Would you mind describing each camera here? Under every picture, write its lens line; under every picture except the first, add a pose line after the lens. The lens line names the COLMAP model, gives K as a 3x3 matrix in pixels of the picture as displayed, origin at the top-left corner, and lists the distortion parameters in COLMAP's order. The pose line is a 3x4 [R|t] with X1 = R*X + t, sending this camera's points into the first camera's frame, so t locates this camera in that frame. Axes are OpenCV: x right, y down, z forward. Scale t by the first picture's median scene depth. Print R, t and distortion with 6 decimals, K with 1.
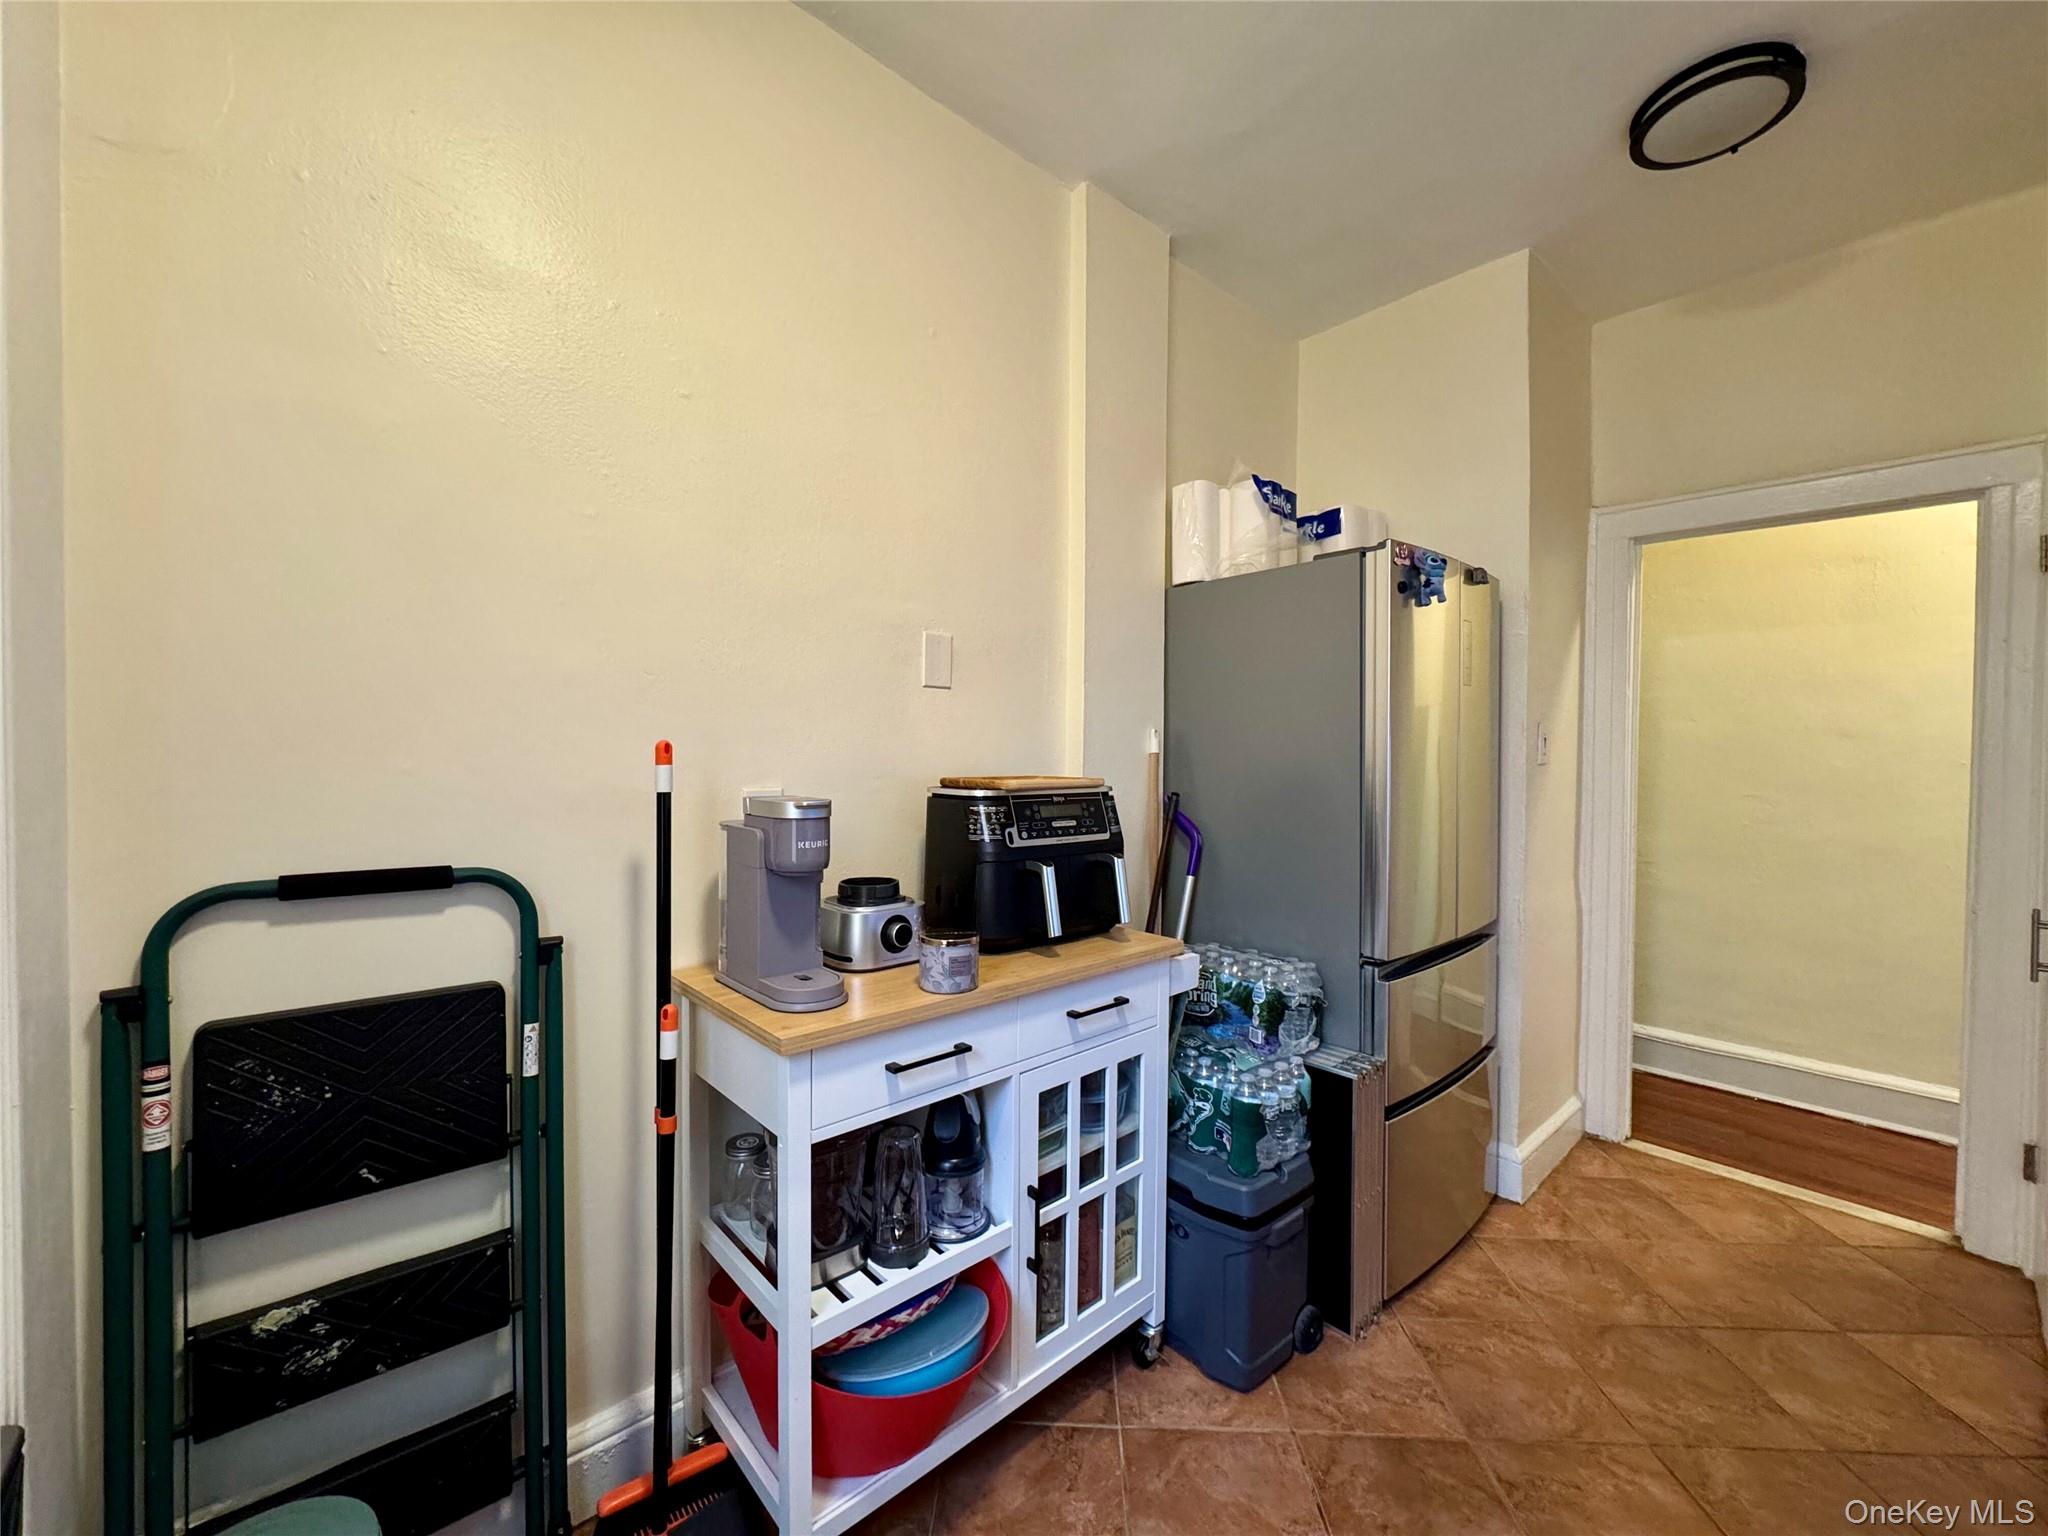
lens RADIAL K [[817.6, 0, 1022.2], [0, 817.6, 765.9], [0, 0, 1]] dist [-0.005271, 0.000459]
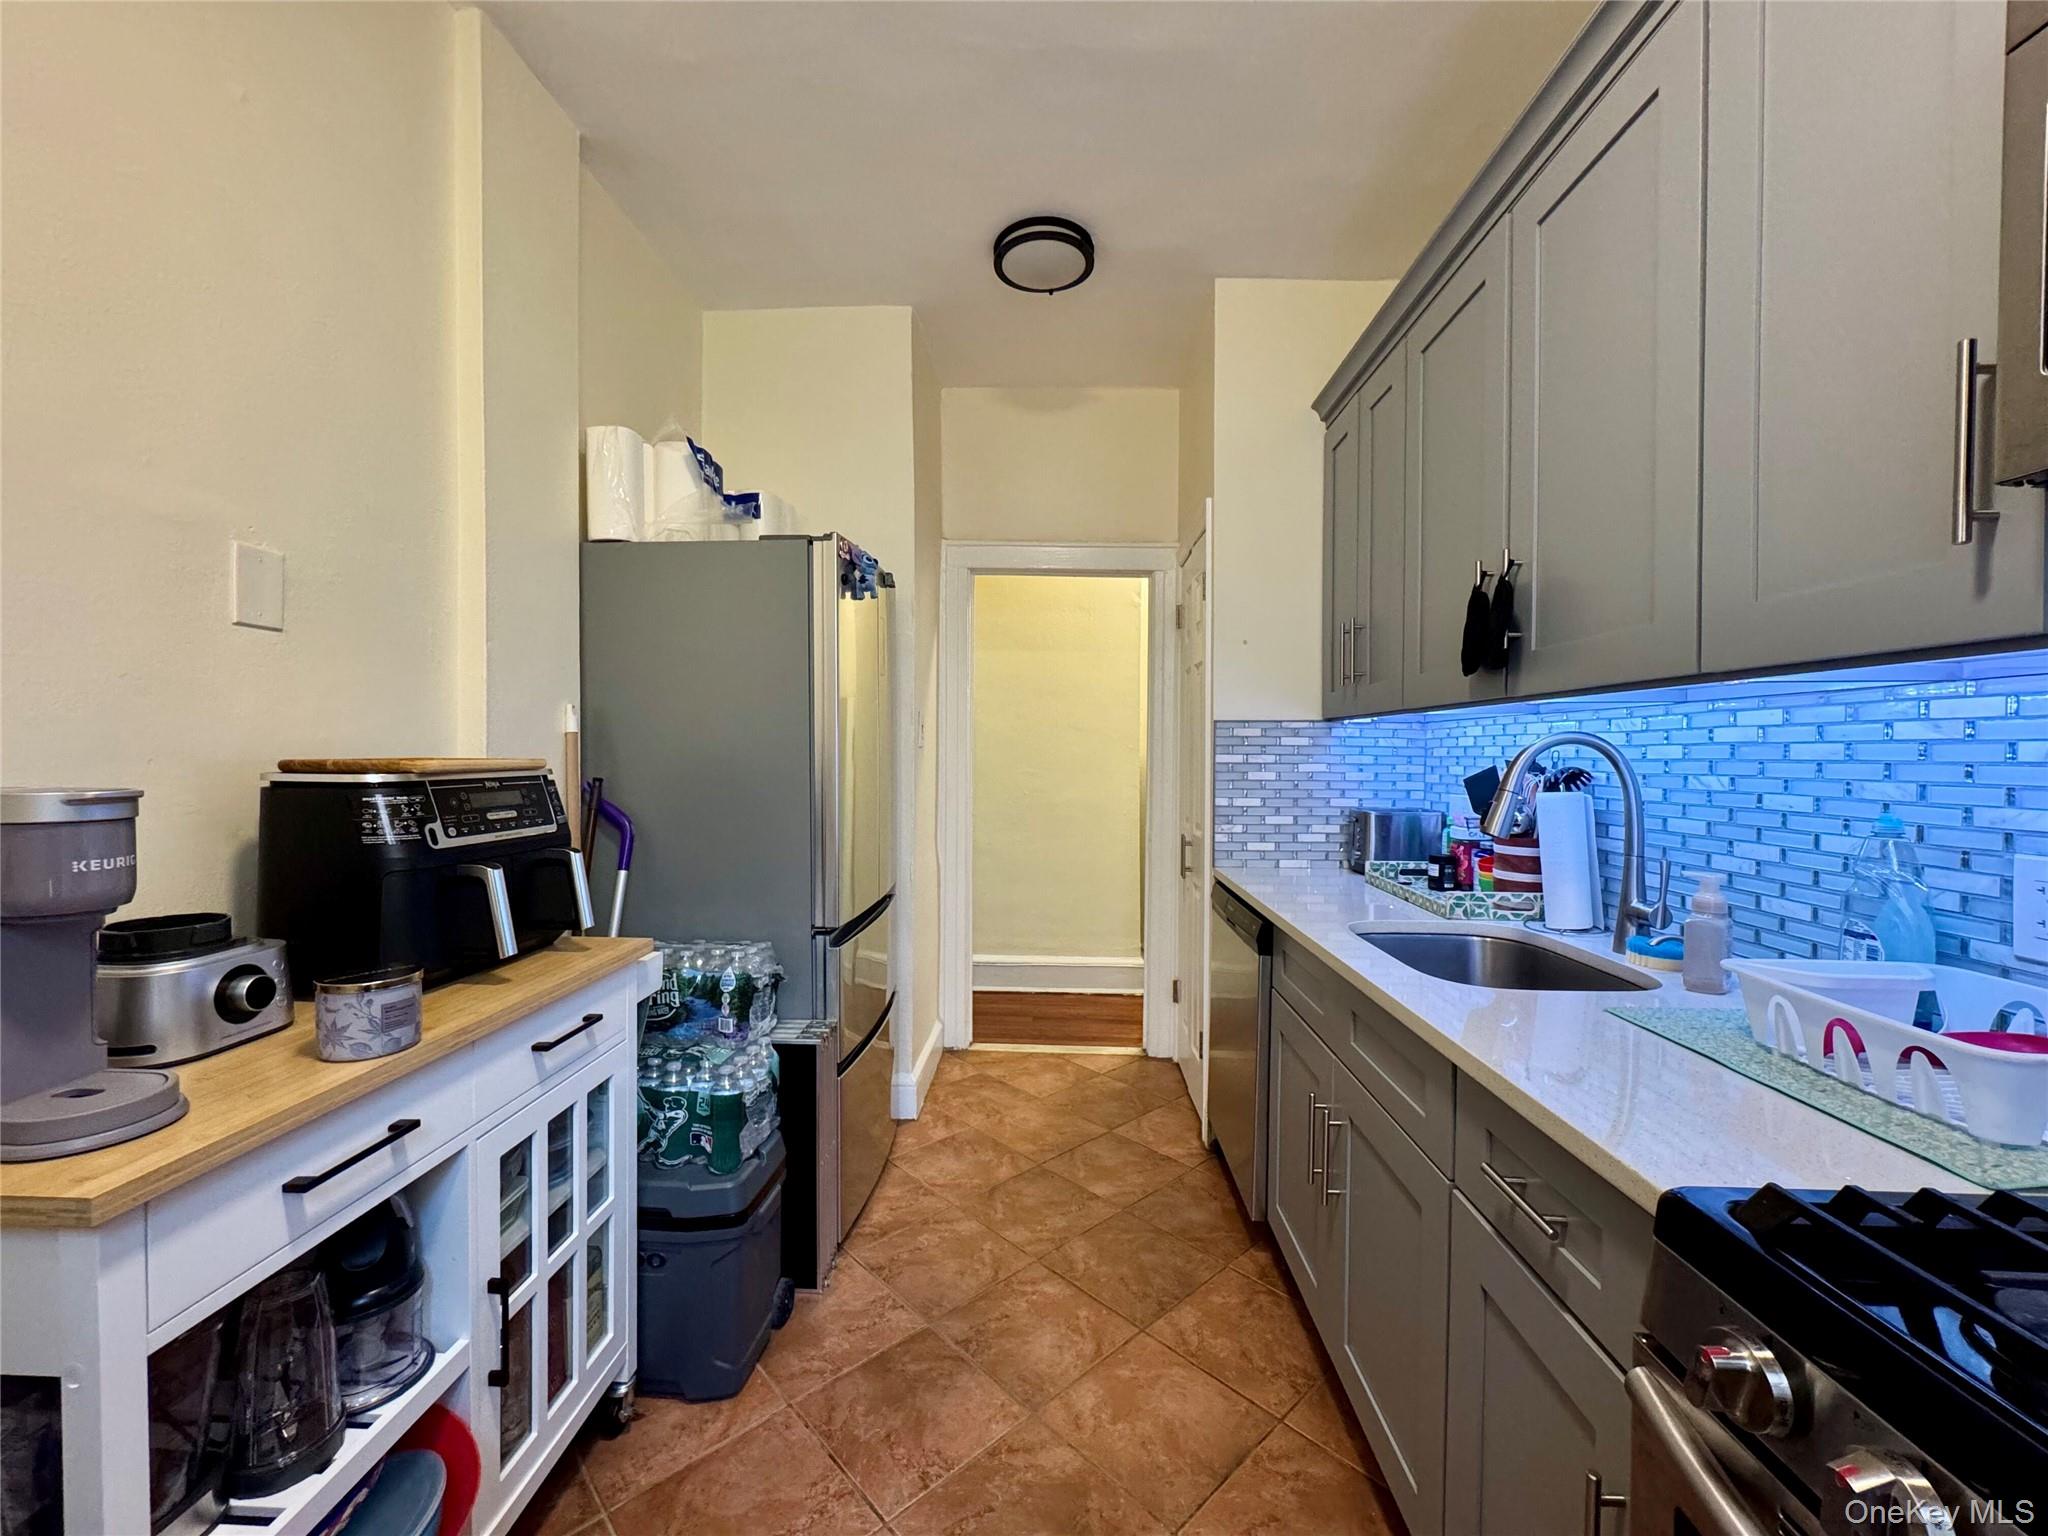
lens RADIAL K [[817.6, 0, 1023.7], [0, 817.6, 767.0], [0, 0, 1]] dist [-0.005271, 0.000459]
pose [[0.701508, -0.015943, 0.712483, -0.141301], [0.009176, 0.999869, 0.013339, 0.016343], [-0.712602, -0.002820, 0.701563, 0.075462]]
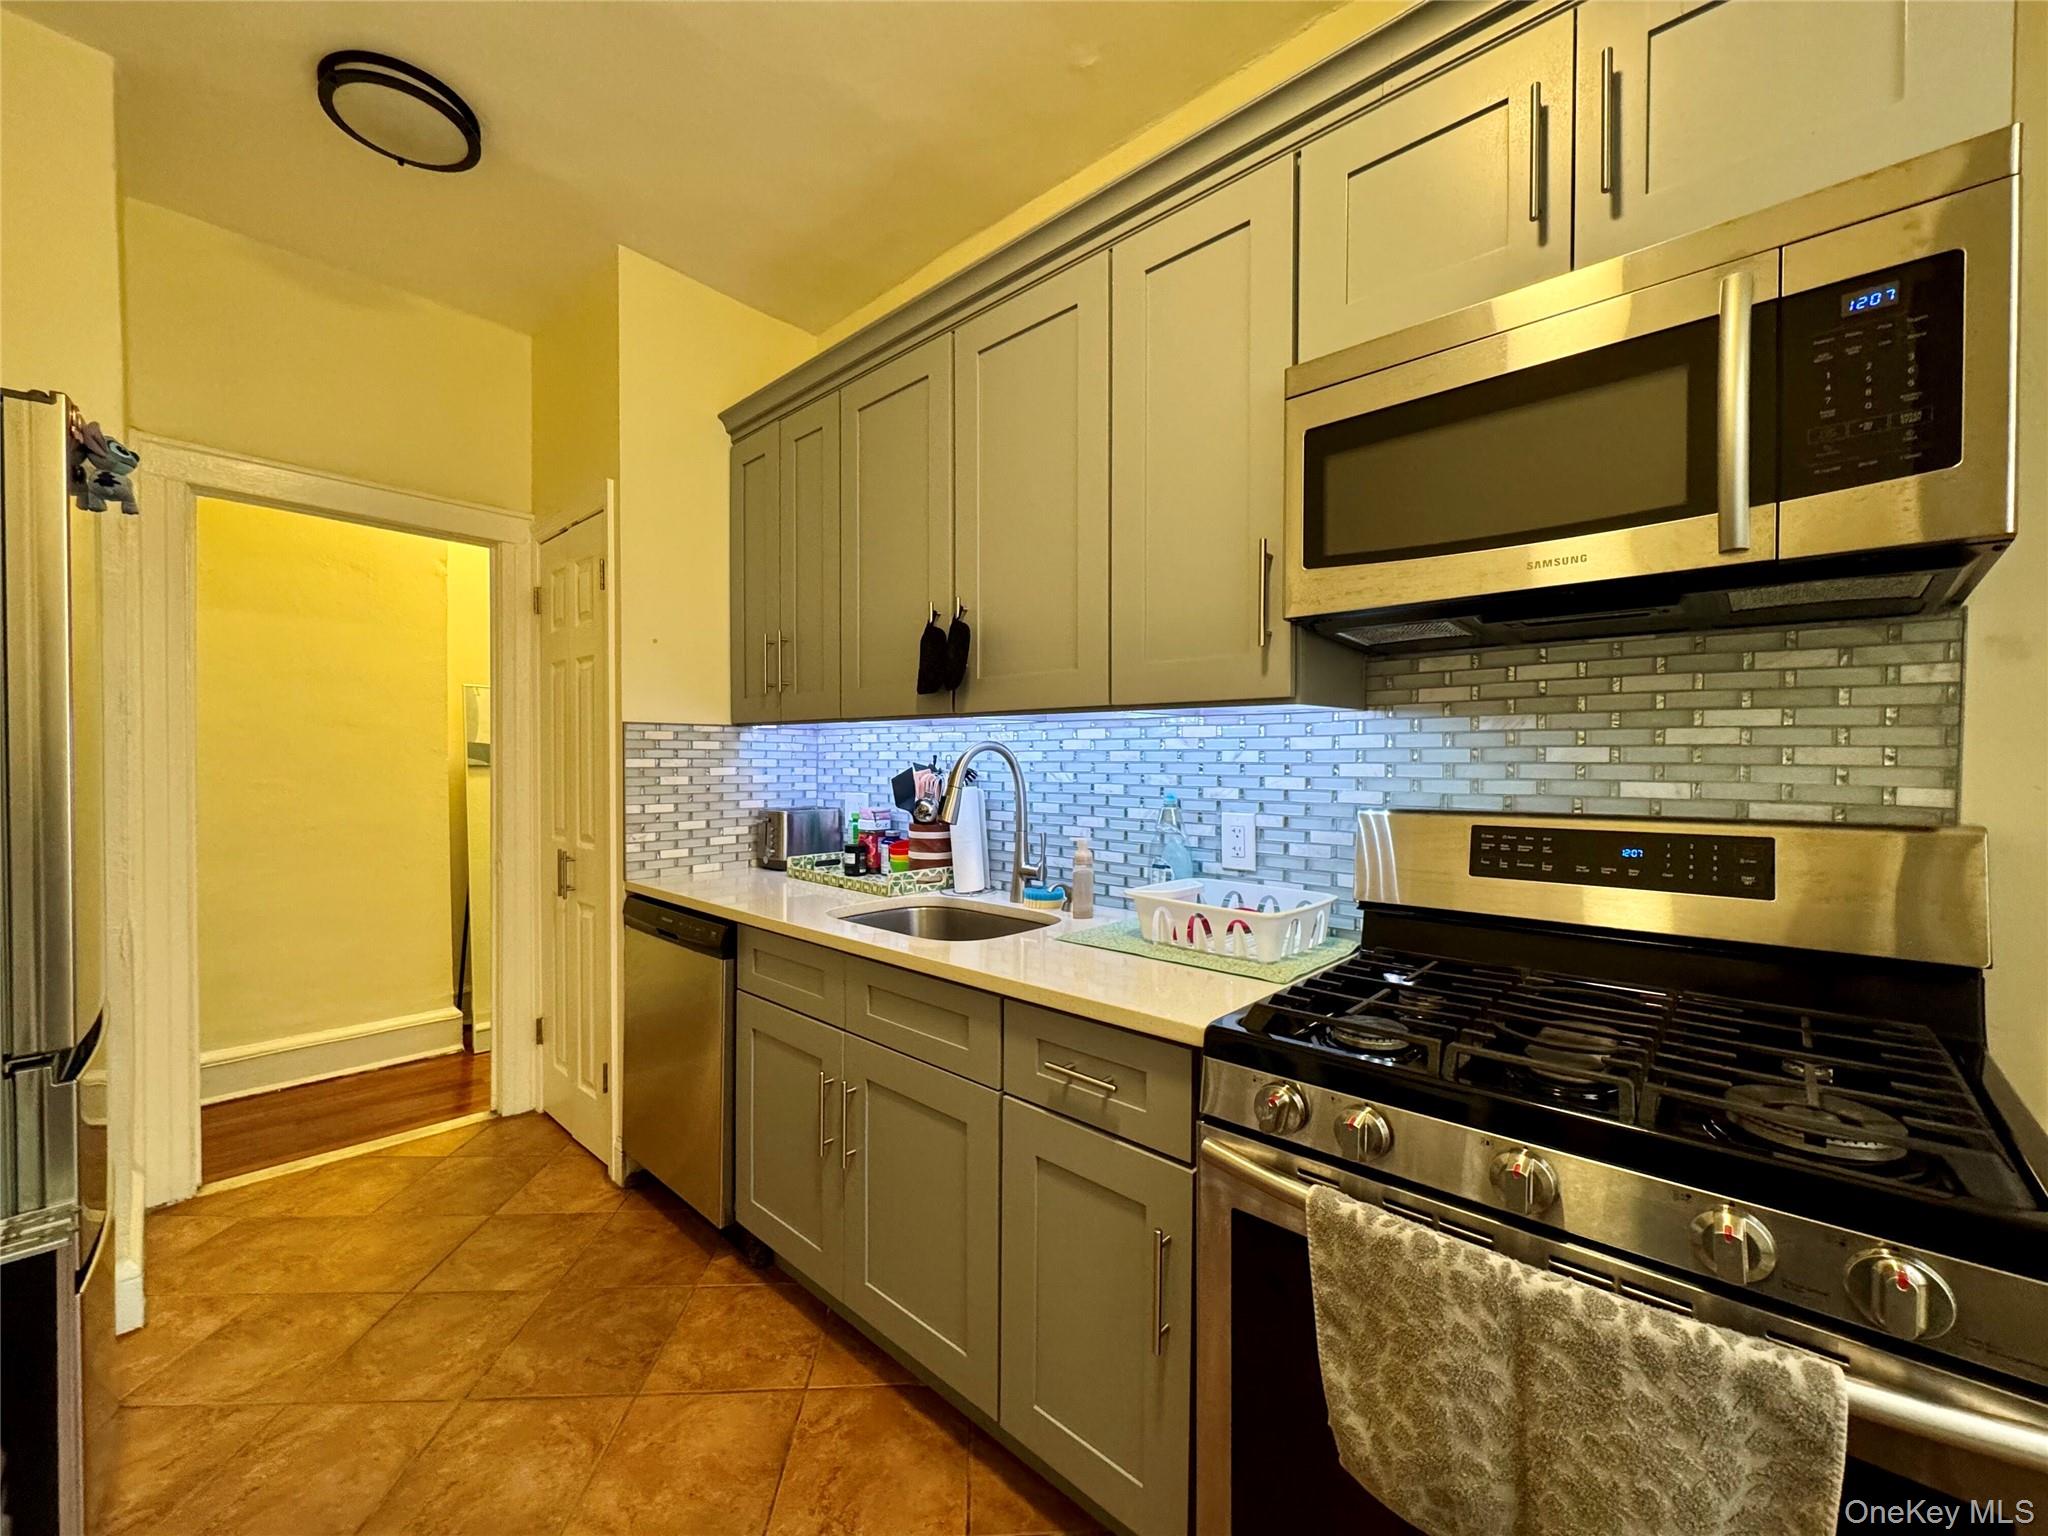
lens RADIAL K [[817.6, 0, 1026.2], [0, 817.6, 766.2], [0, 0, 1]] dist [-0.005271, 0.000459]
pose [[-0.090877, -0.016980, 0.995717, -0.259784], [0.009155, 0.999798, 0.017885, 0.011244], [-0.995820, 0.010741, -0.090703, 0.303341]]
